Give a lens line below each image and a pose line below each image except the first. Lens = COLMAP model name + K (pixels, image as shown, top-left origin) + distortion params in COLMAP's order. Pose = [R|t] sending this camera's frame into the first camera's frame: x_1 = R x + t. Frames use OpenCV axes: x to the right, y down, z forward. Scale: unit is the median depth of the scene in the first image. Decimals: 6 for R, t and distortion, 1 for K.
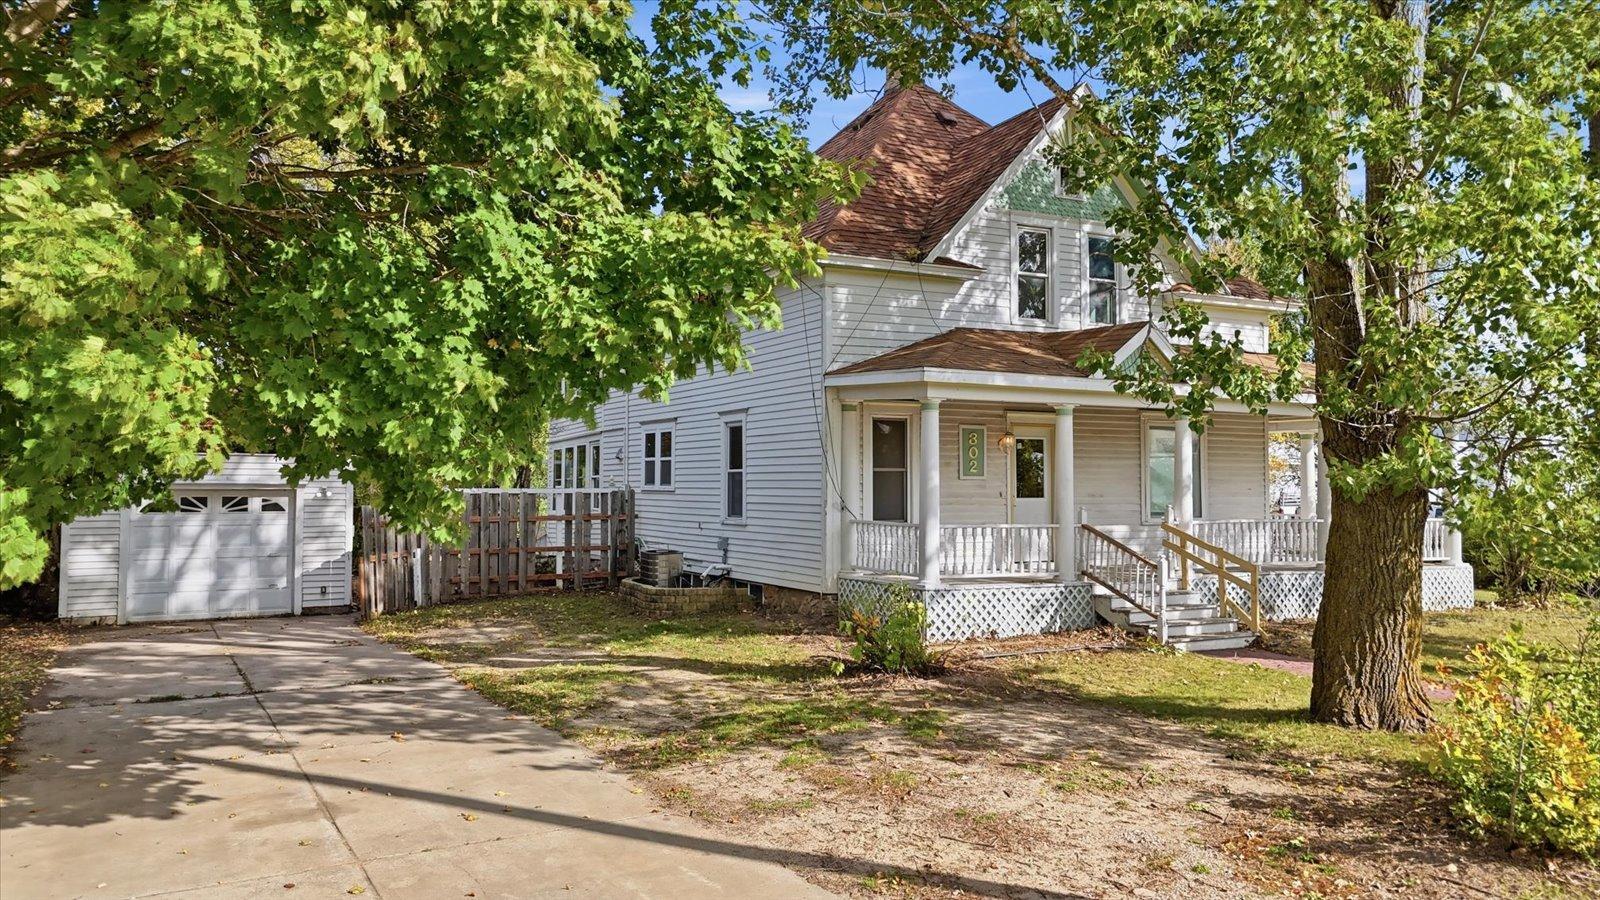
lens RADIAL K [[1176.6, 0, 794.0], [0, 1176.6, 442.7], [0, 0, 1]] dist [0.077253, -0.070774]
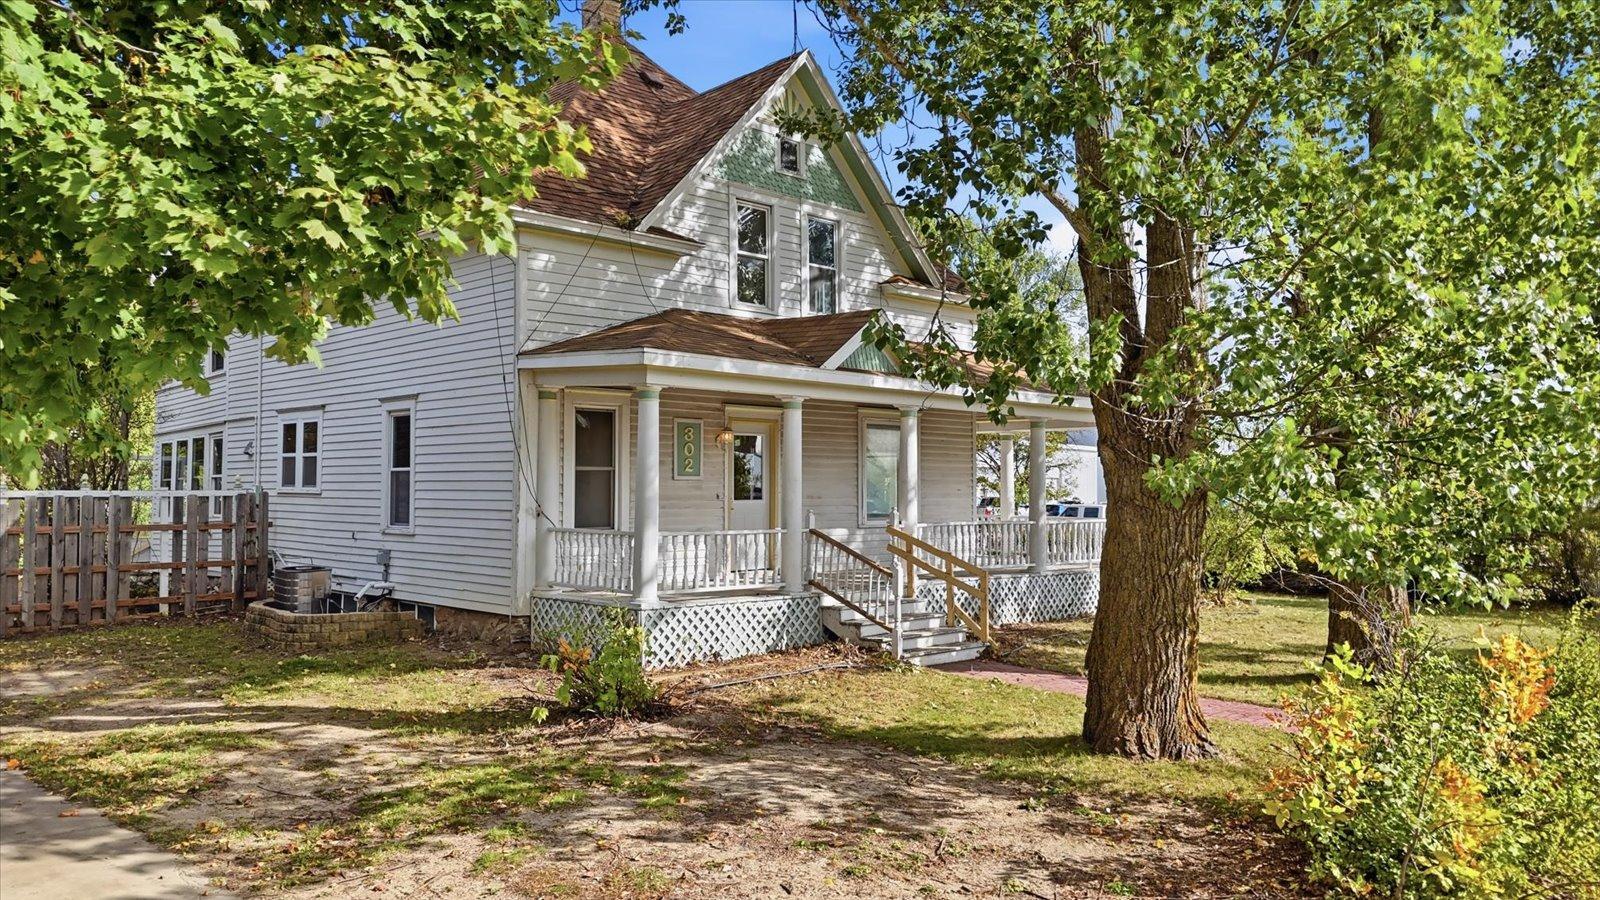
lens RADIAL K [[1176.6, 0, 805.5], [0, 1176.6, 442.4], [0, 0, 1]] dist [0.077253, -0.070774]
pose [[0.959200, 0.009794, 0.282560, -0.015503], [-0.009872, 0.999951, -0.001150, 0.003485], [-0.282557, -0.001686, 0.959249, 0.136552]]
